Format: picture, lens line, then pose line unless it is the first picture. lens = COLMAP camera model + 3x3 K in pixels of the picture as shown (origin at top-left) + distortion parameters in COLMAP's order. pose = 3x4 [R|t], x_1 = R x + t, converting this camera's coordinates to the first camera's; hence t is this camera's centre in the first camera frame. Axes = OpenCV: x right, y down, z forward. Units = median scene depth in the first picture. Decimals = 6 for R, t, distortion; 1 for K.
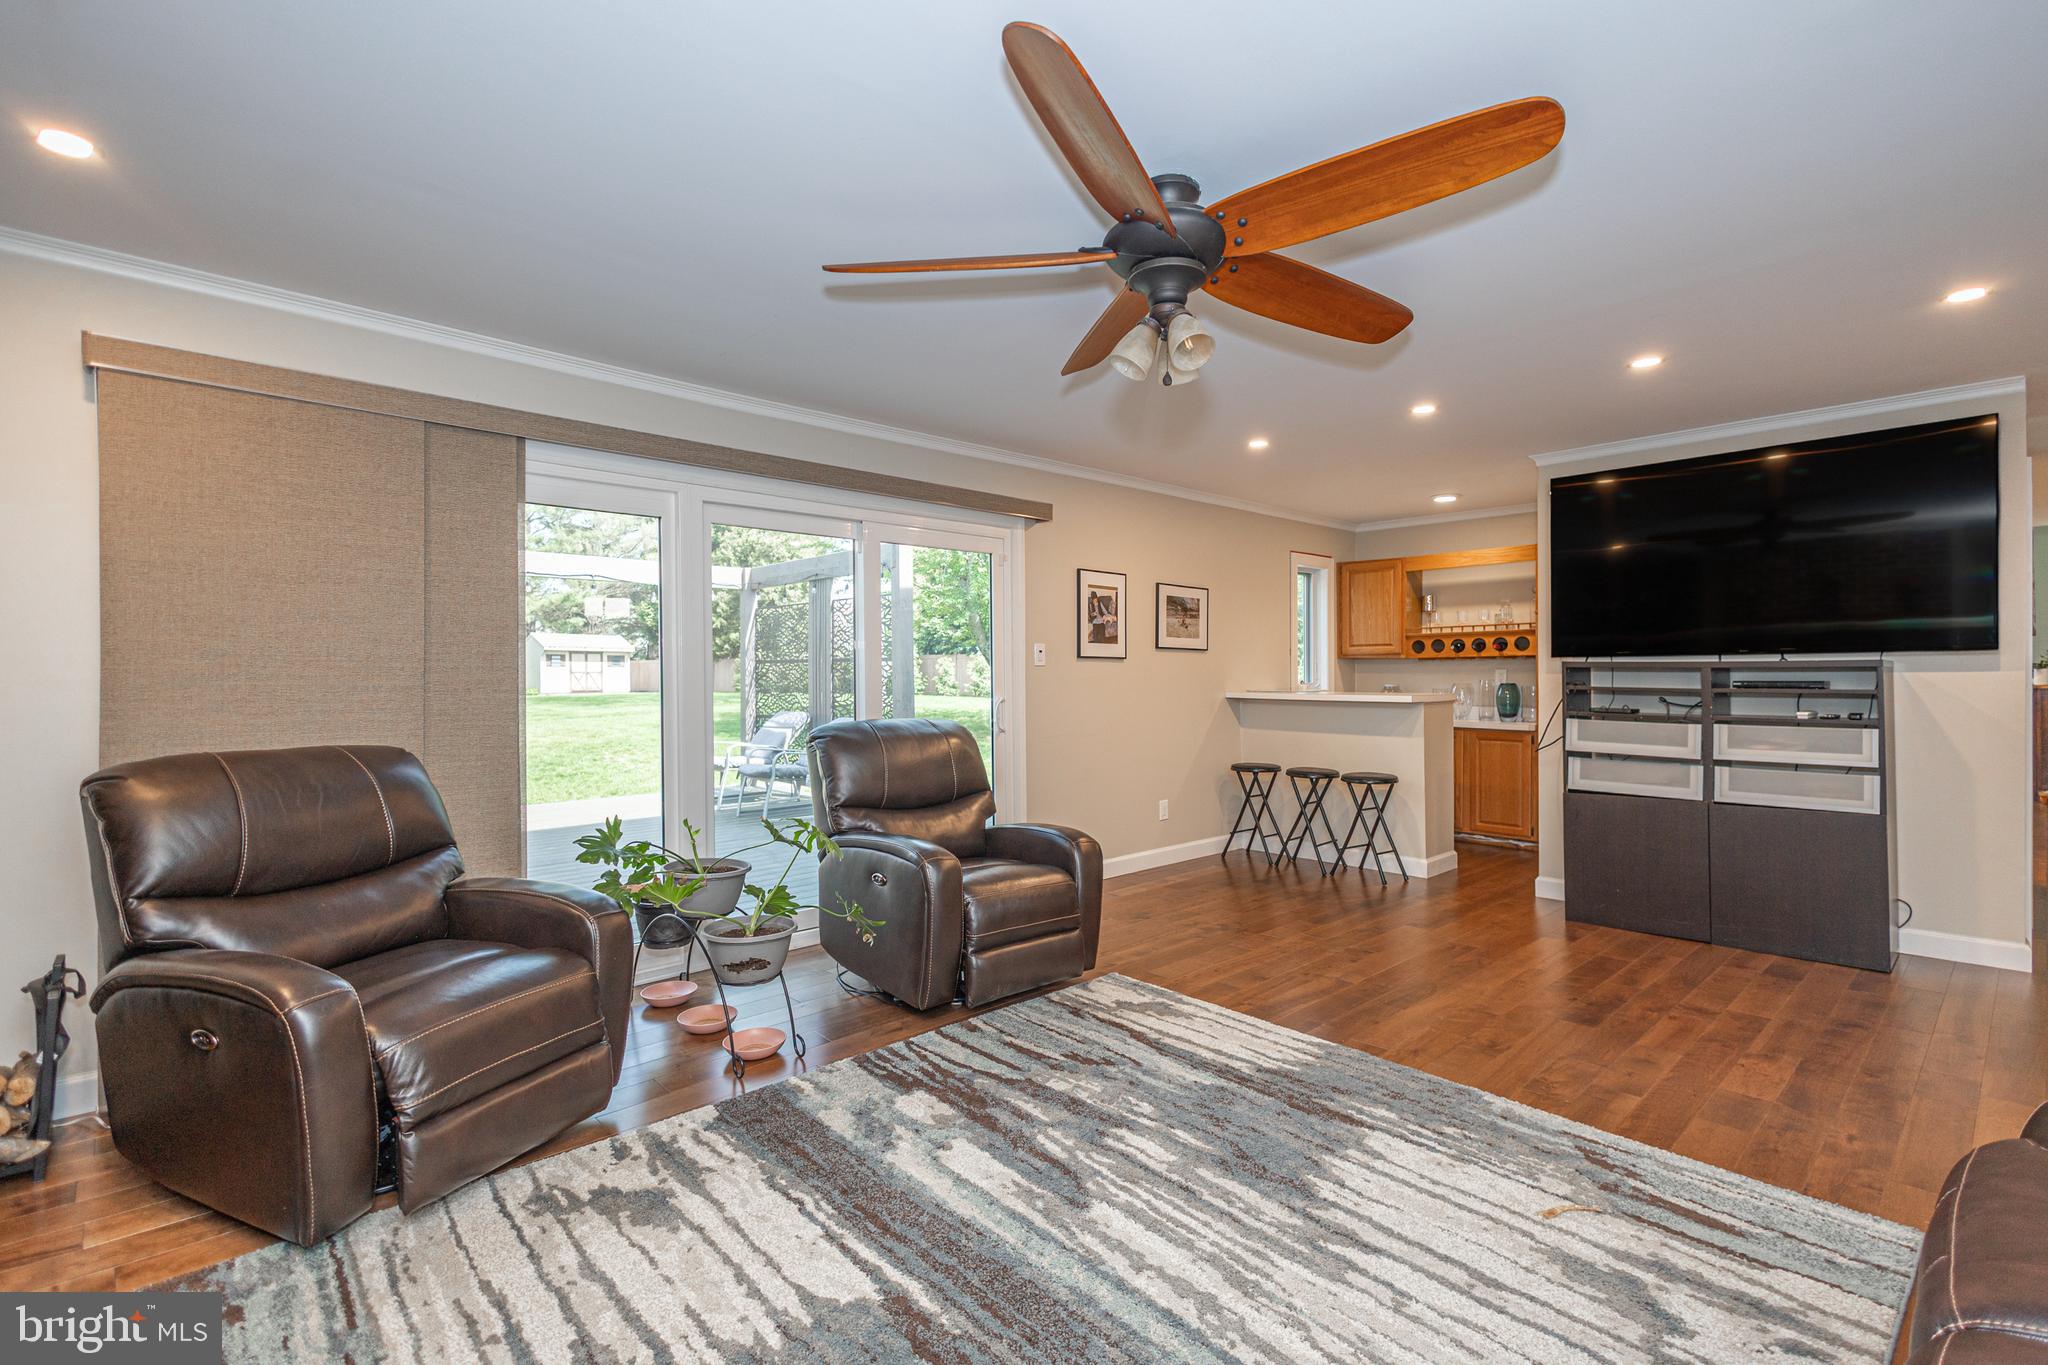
lens RADIAL K [[949.0, 0, 1029.4], [0, 949.0, 685.3], [0, 0, 1]] dist [0.015600, -0.004683]
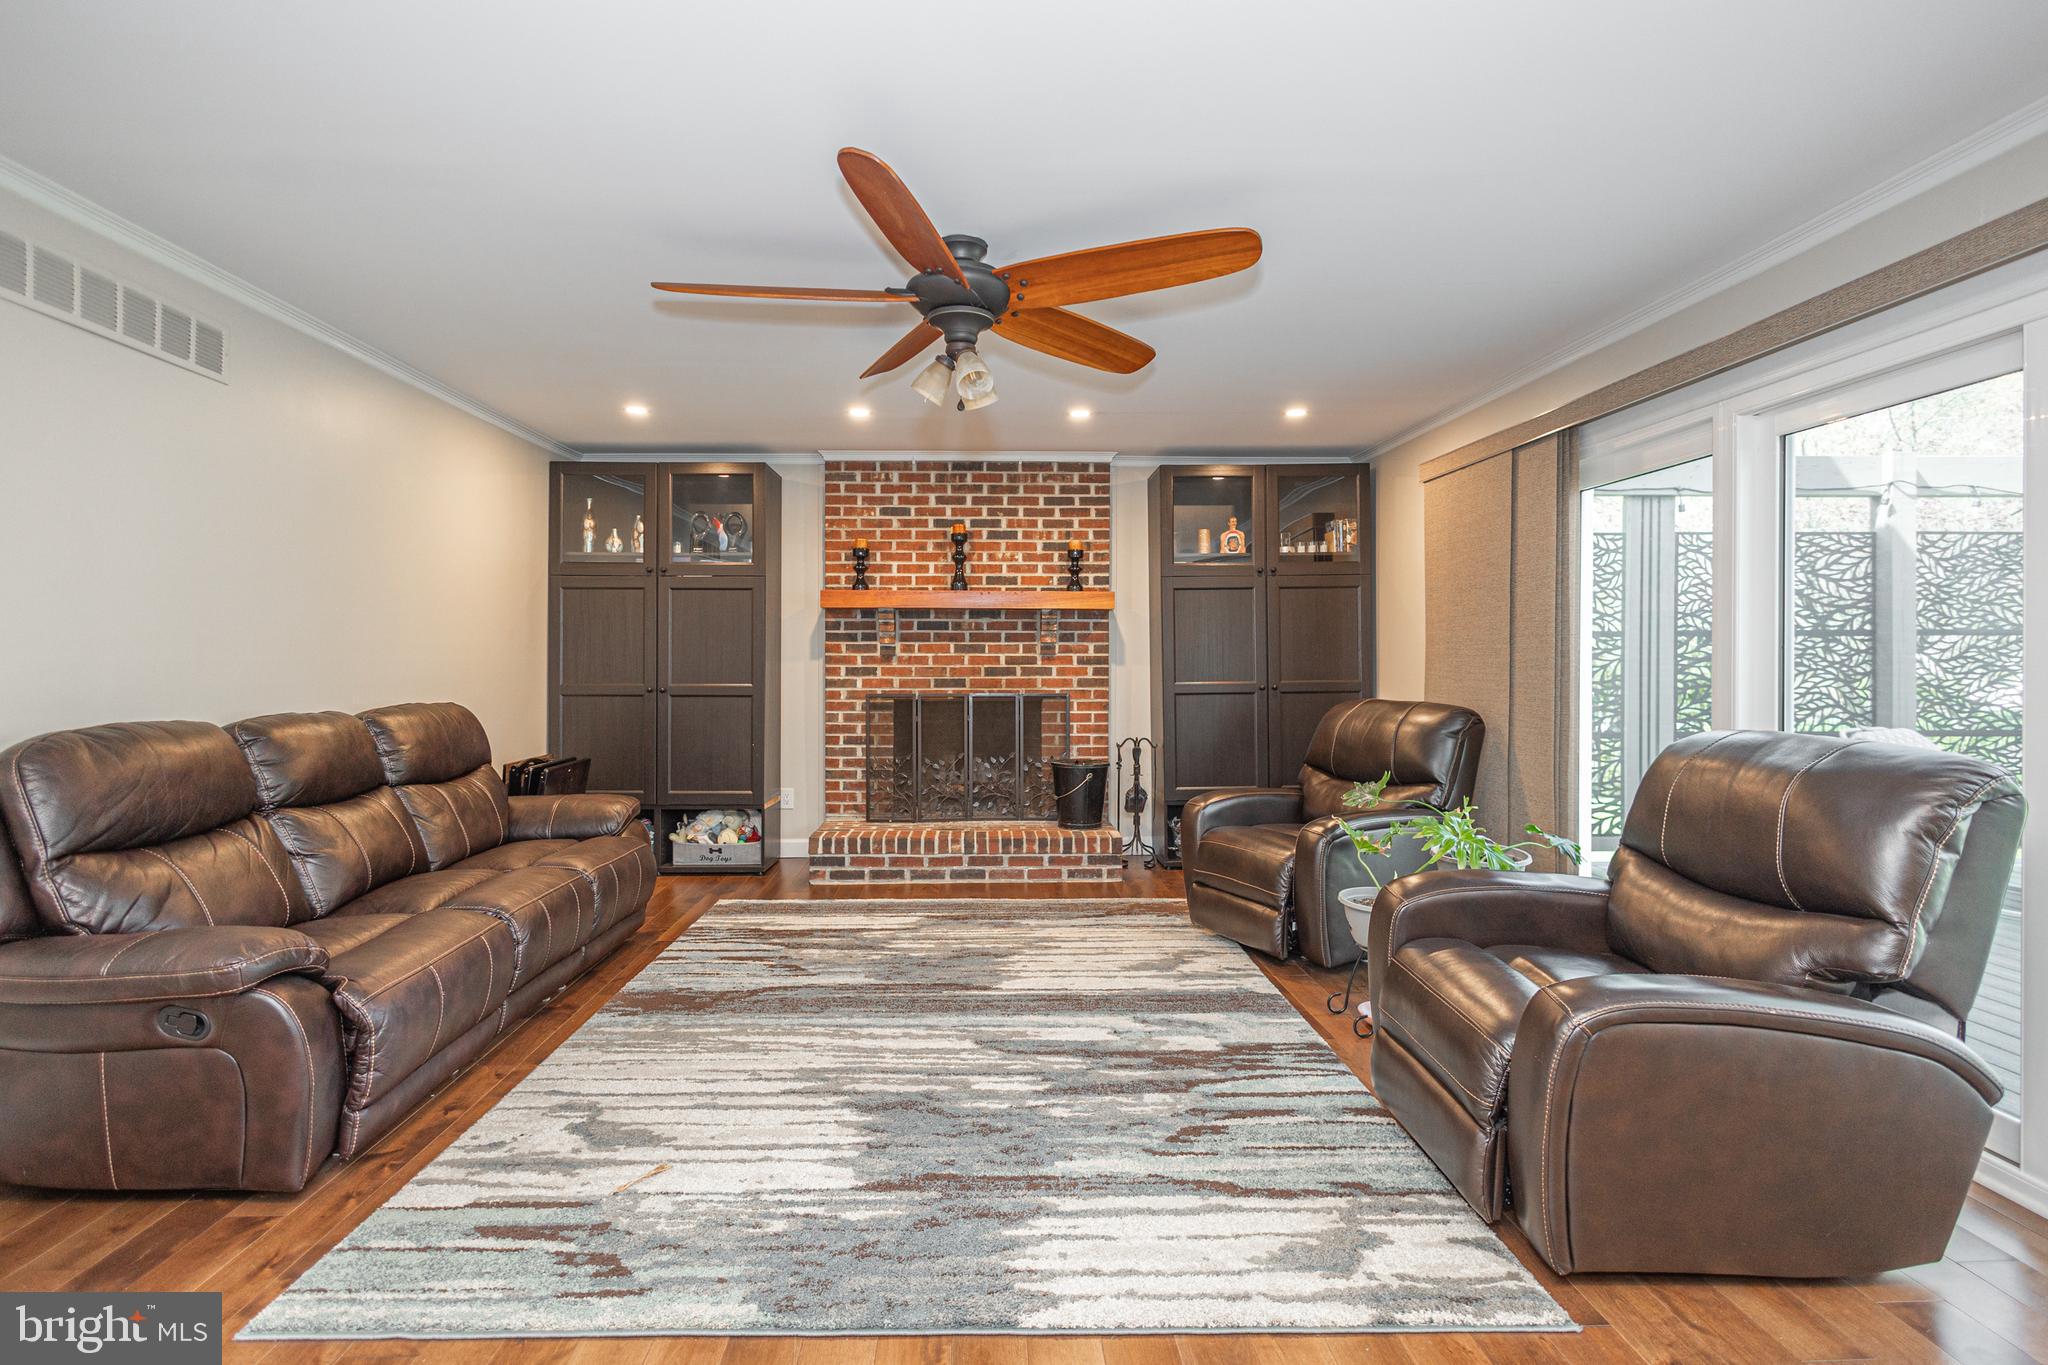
lens RADIAL K [[949.0, 0, 1034.2], [0, 949.0, 666.0], [0, 0, 1]] dist [0.015600, -0.004683]
pose [[-0.641167, 0.010189, -0.767334, 0.889574], [-0.004557, 0.999844, 0.017083, -0.020026], [0.767388, 0.014450, -0.641020, 1.629295]]
